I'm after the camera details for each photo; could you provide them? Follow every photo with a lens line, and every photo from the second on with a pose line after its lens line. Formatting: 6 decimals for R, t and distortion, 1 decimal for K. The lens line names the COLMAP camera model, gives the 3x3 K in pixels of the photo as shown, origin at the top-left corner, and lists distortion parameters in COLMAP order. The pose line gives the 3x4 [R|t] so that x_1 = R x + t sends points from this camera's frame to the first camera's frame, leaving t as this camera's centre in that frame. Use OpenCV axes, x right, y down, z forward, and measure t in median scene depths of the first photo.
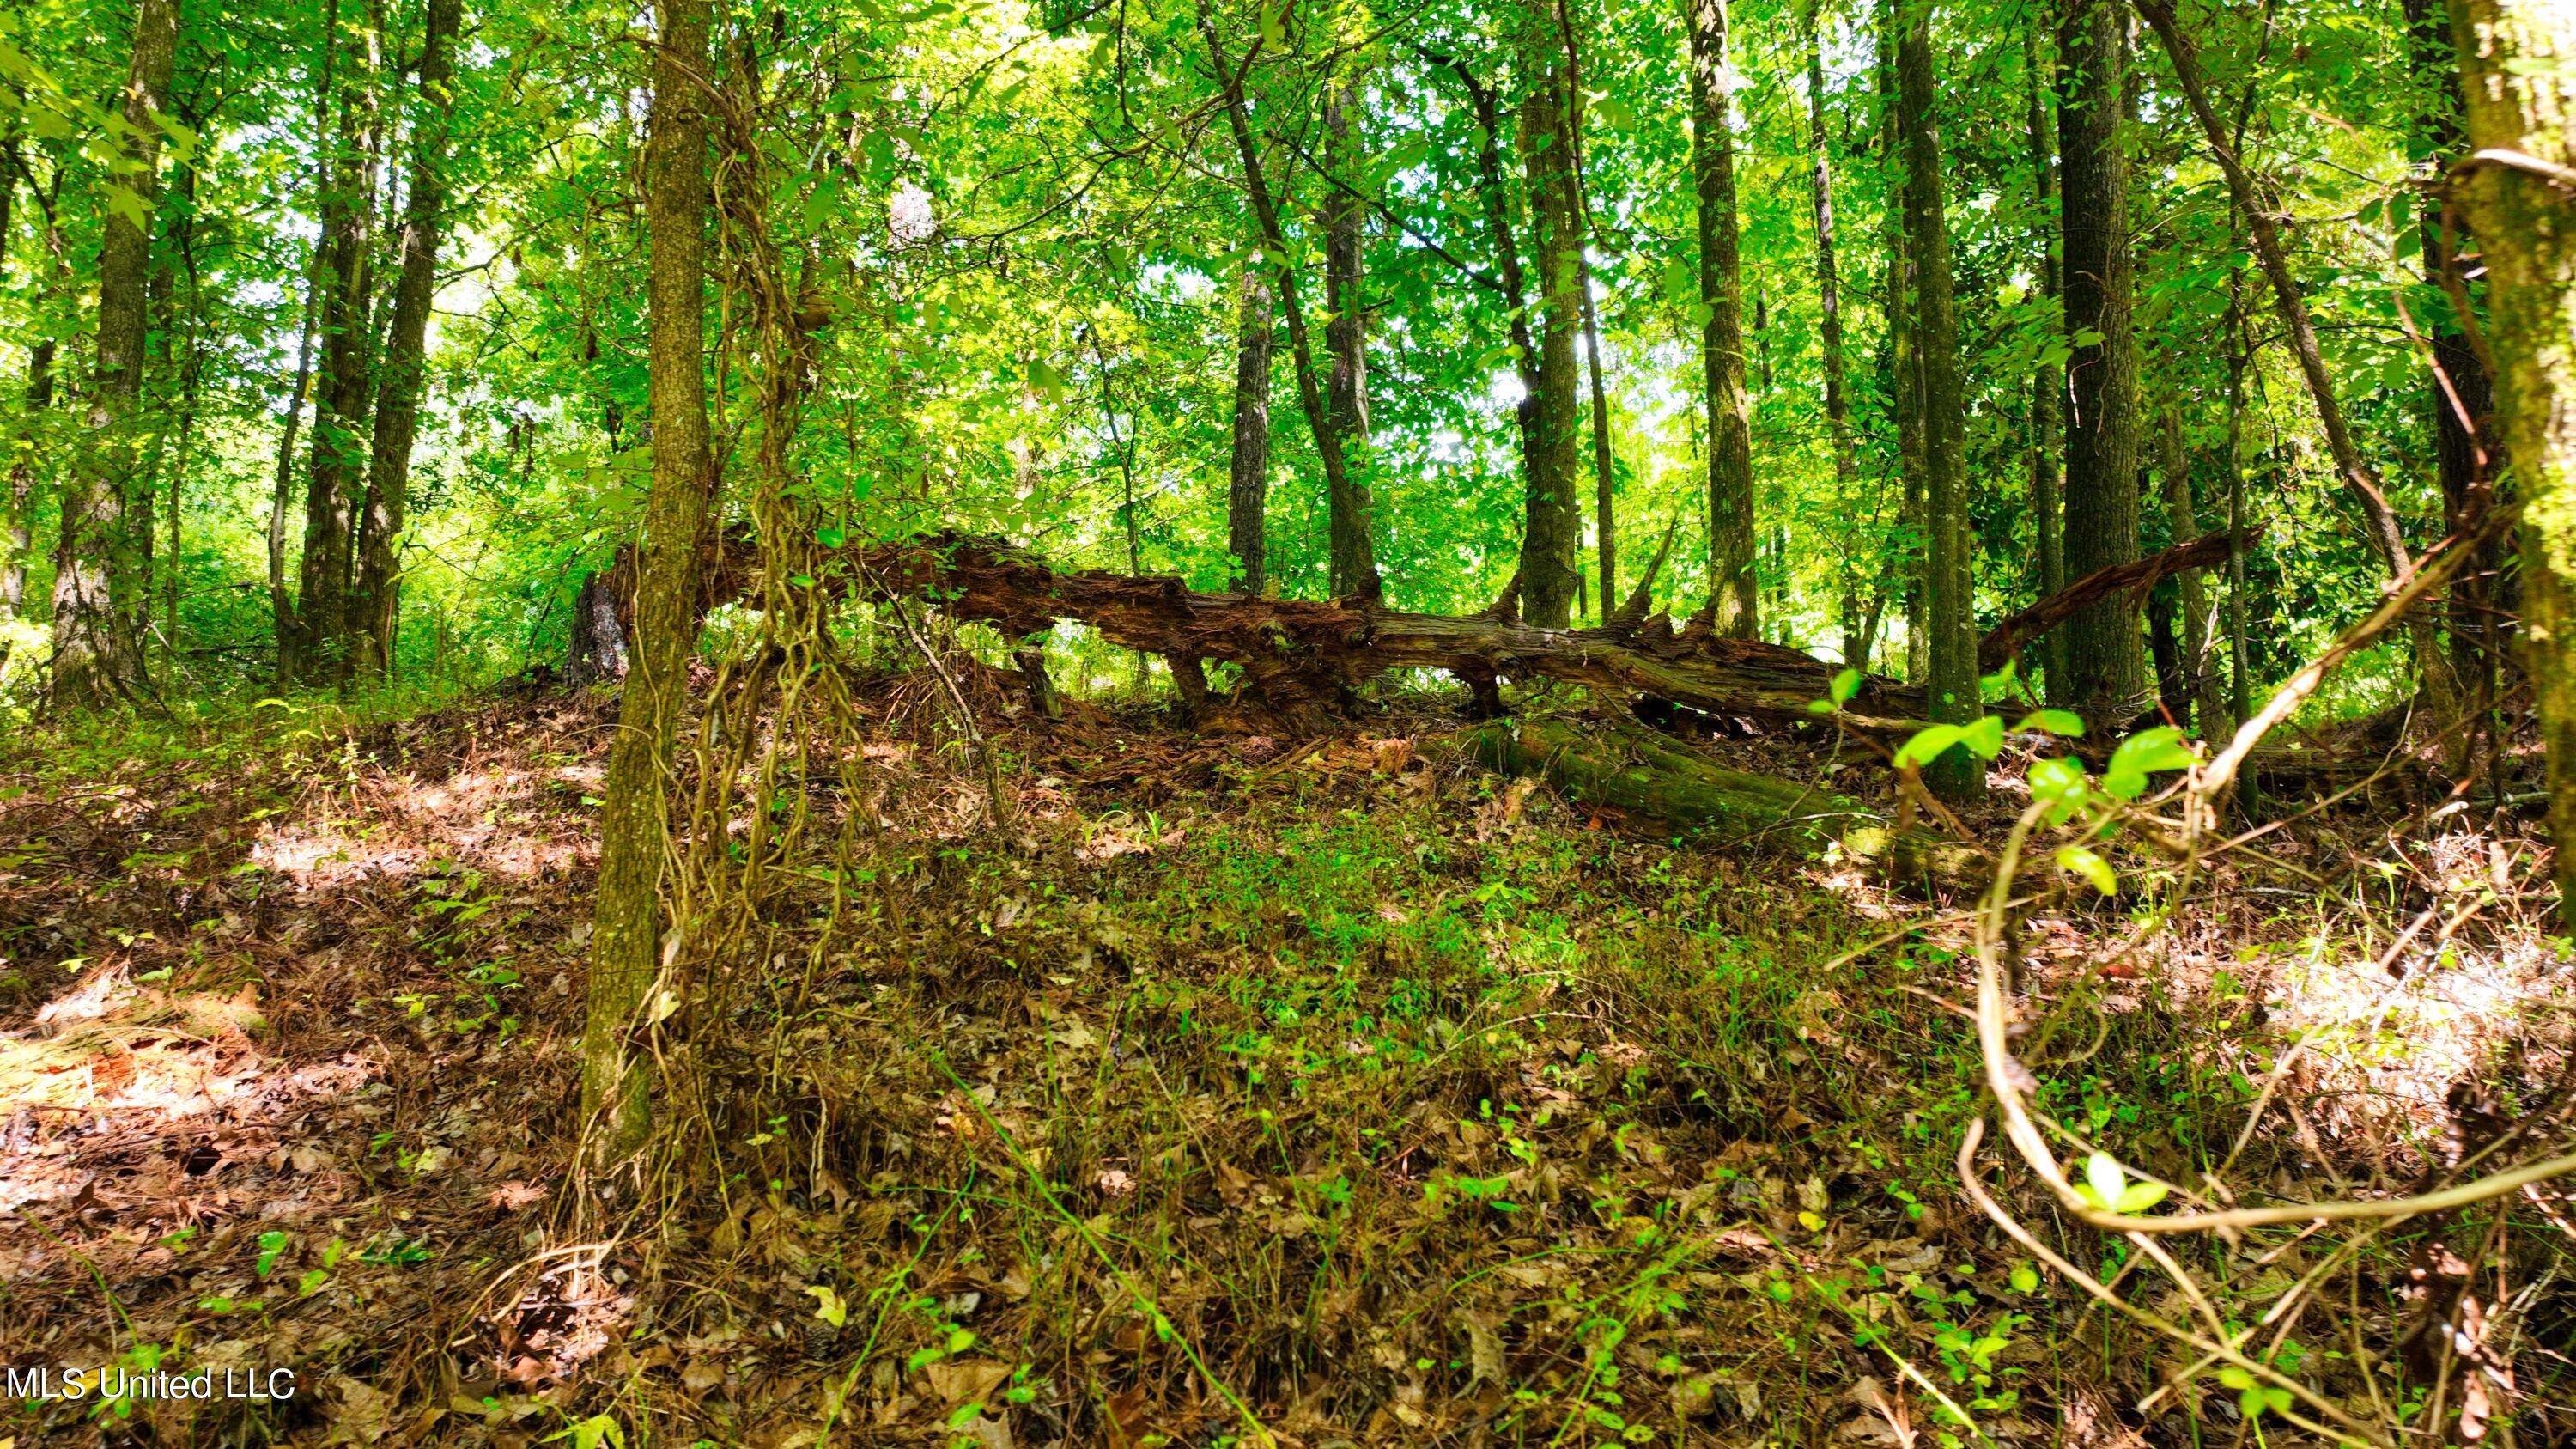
lens RADIAL K [[1809.9, 0, 1294.7], [0, 1809.9, 728.3], [0, 0, 1]] dist [0.000277, 0.016887]
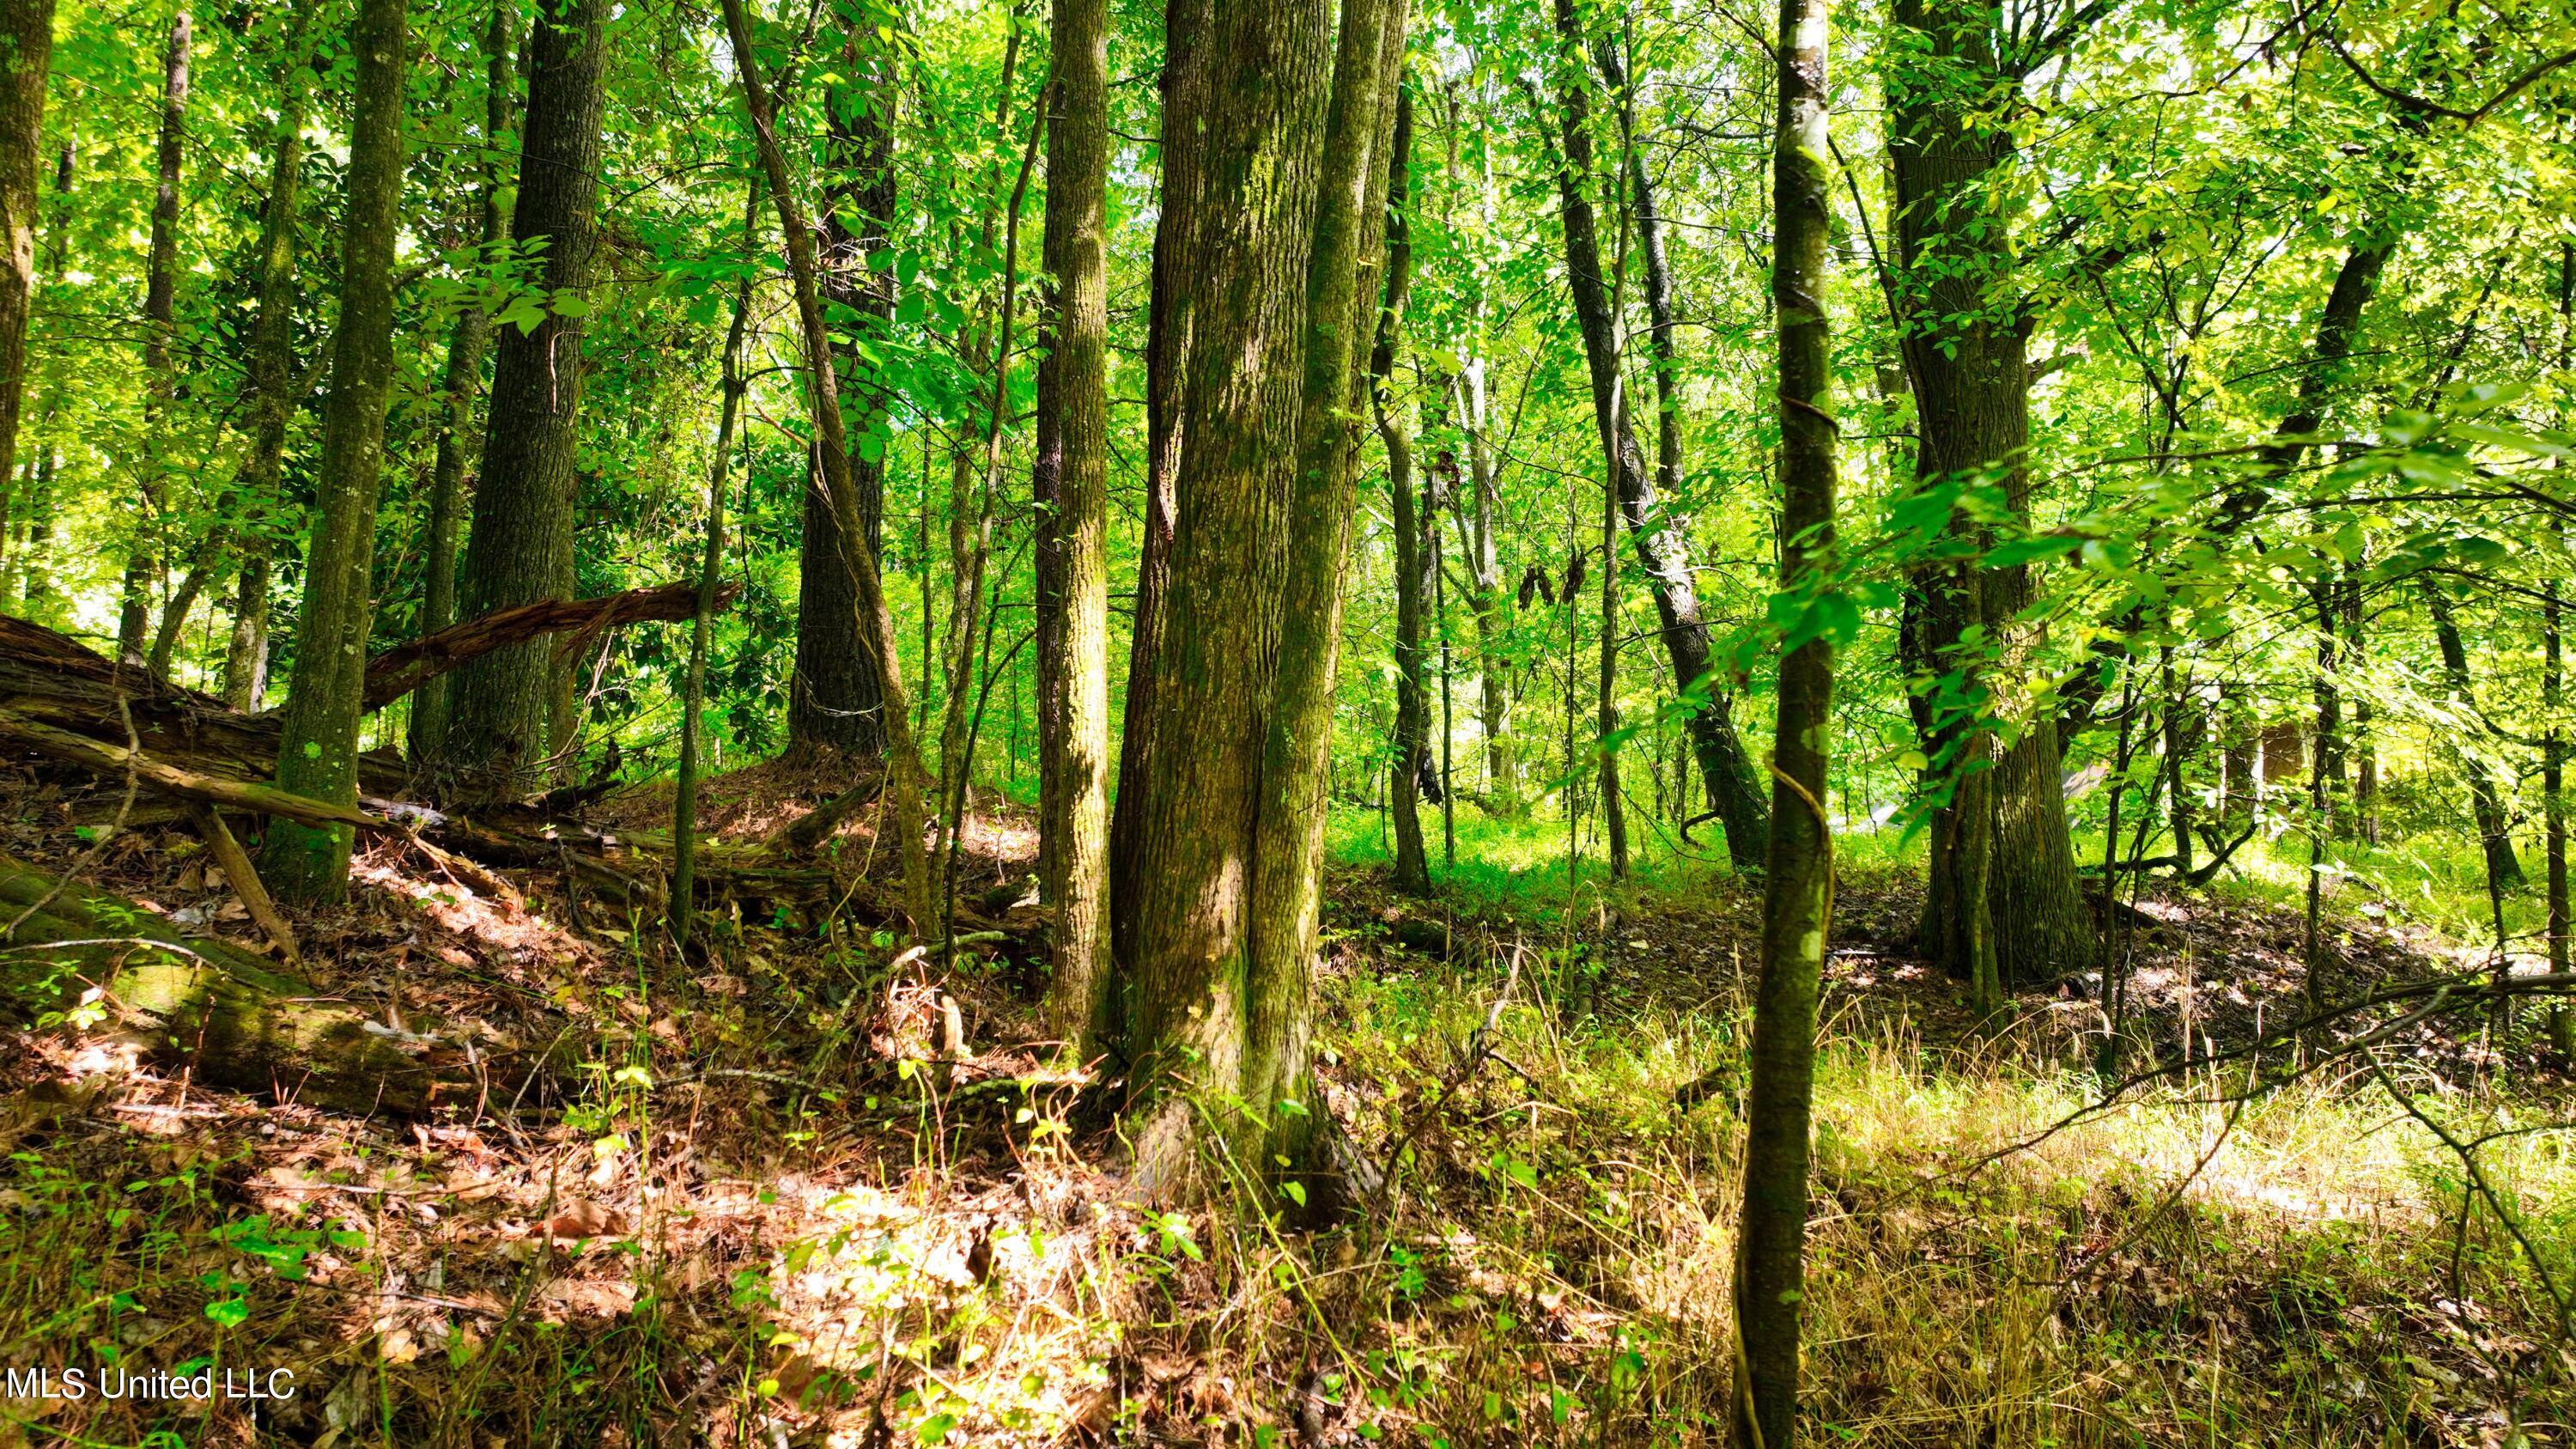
lens RADIAL K [[1809.9, 0, 1283.7], [0, 1809.9, 722.7], [0, 0, 1]] dist [0.000277, 0.016887]
pose [[0.632155, 0.126029, 0.764524, 0.068544], [-0.121530, 0.990599, -0.062808, -0.029234], [-0.765252, -0.053209, 0.641528, 0.283247]]
